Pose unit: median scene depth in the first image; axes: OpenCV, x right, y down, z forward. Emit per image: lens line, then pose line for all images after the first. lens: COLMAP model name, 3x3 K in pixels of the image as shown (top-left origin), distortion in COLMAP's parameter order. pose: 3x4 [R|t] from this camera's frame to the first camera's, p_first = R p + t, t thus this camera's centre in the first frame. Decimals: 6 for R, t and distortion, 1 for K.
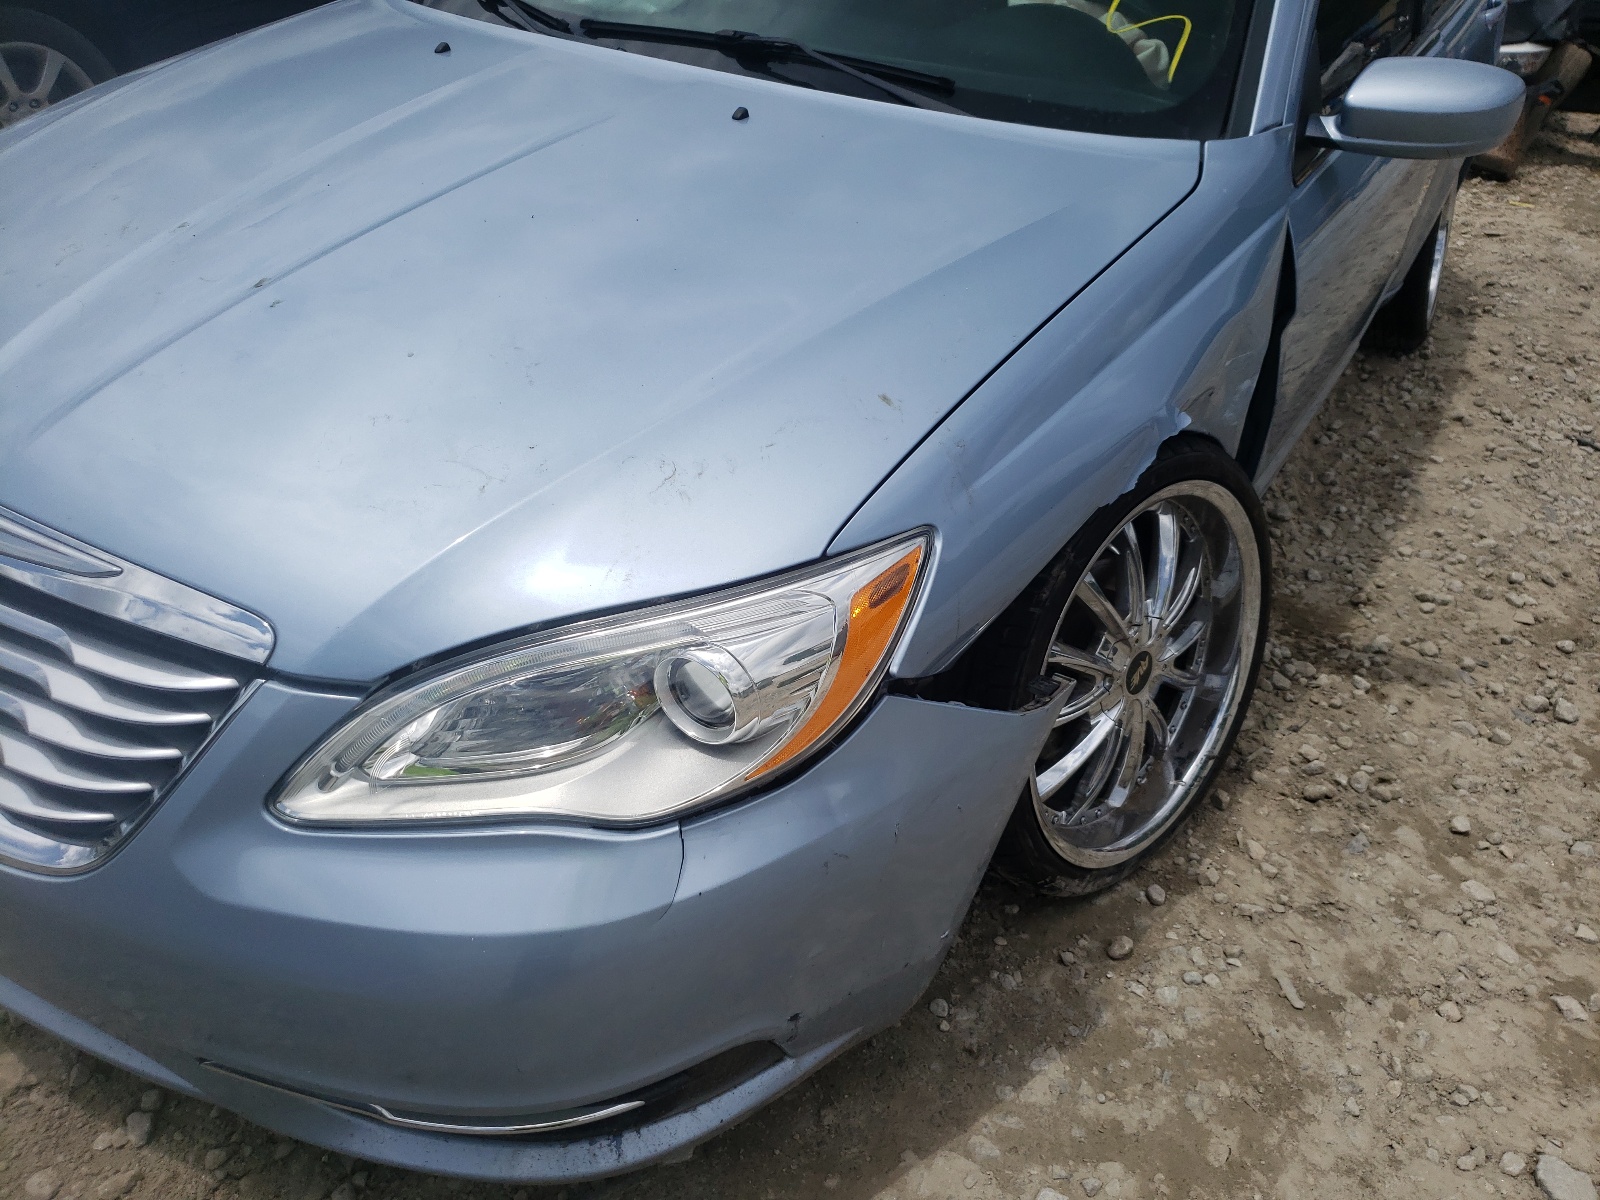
lens RADIAL K [[1246.9, 0, 800.9], [0, 1246.9, 548.7], [0, 0, 1]] dist [-0.004105, 0.005610]
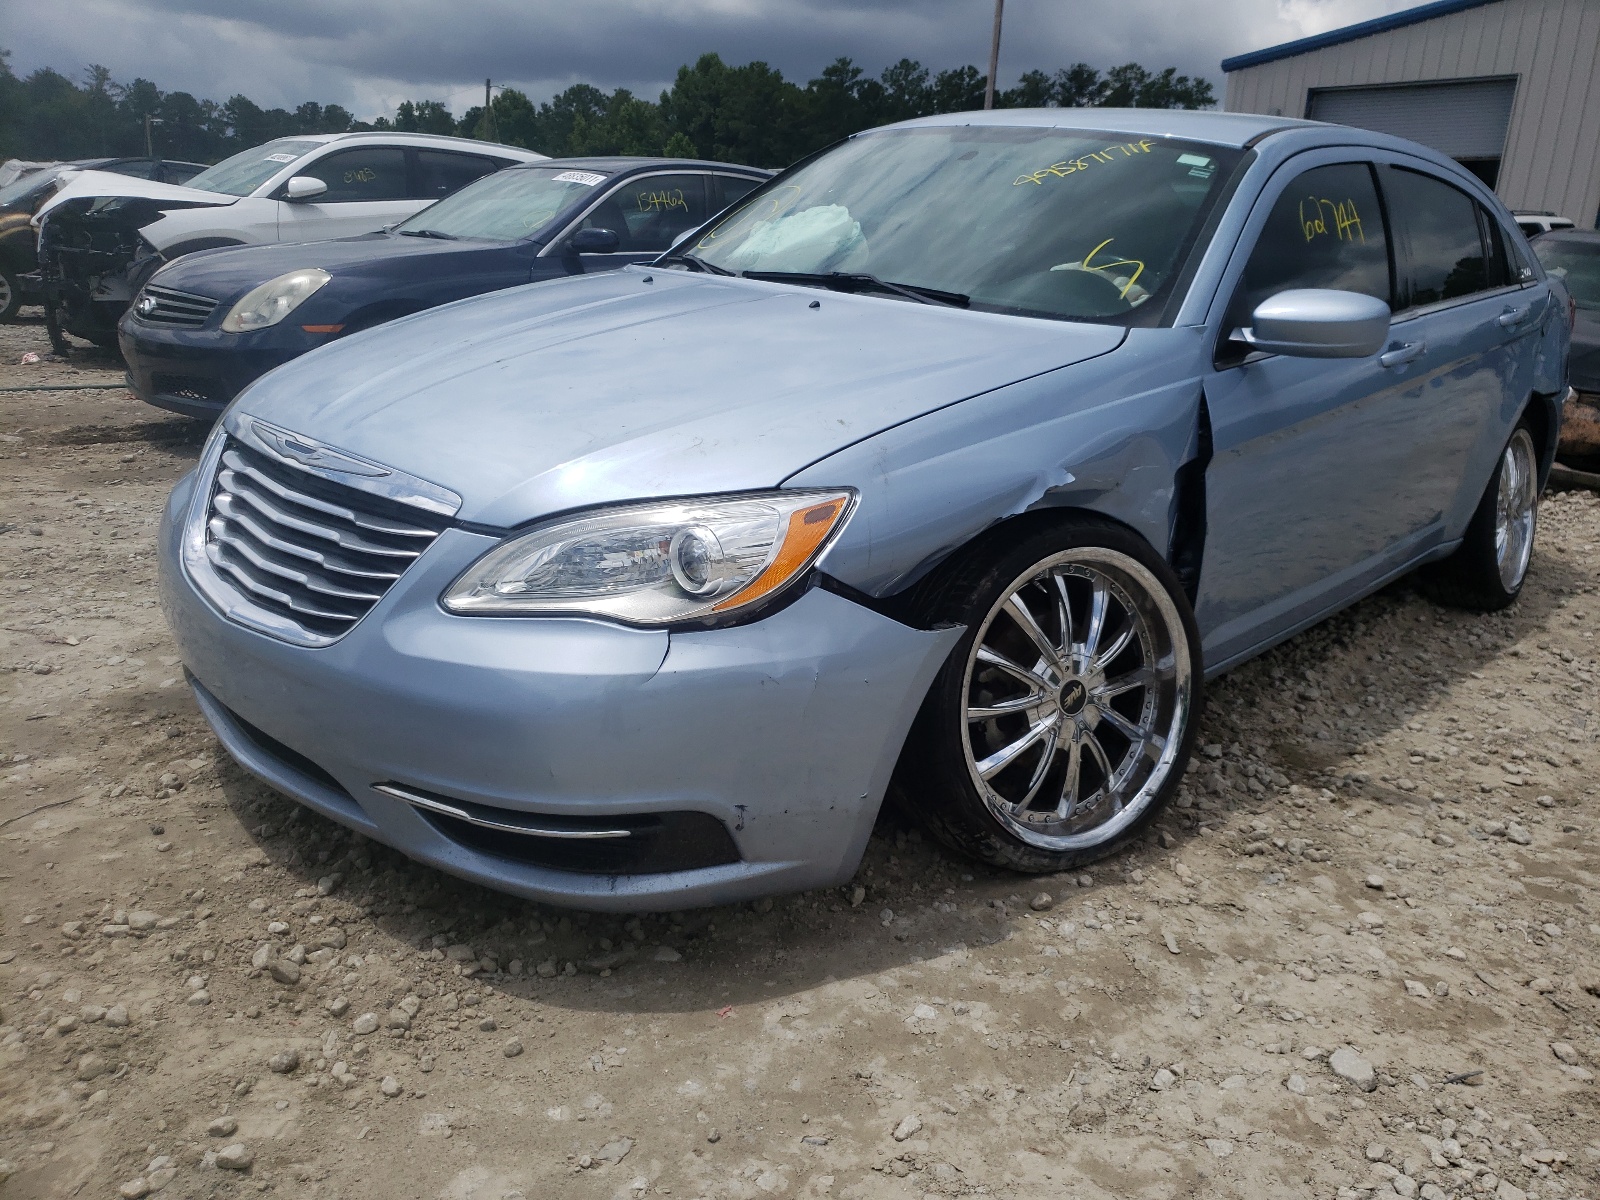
lens RADIAL K [[1246.9, 0, 800.9], [0, 1246.9, 548.7], [0, 0, 1]] dist [-0.004105, 0.005610]
pose [[0.975586, 0.052422, -0.213268, 0.252631], [-0.112931, 0.952614, -0.282441, 0.340830], [0.188356, 0.299631, 0.935277, -0.321983]]
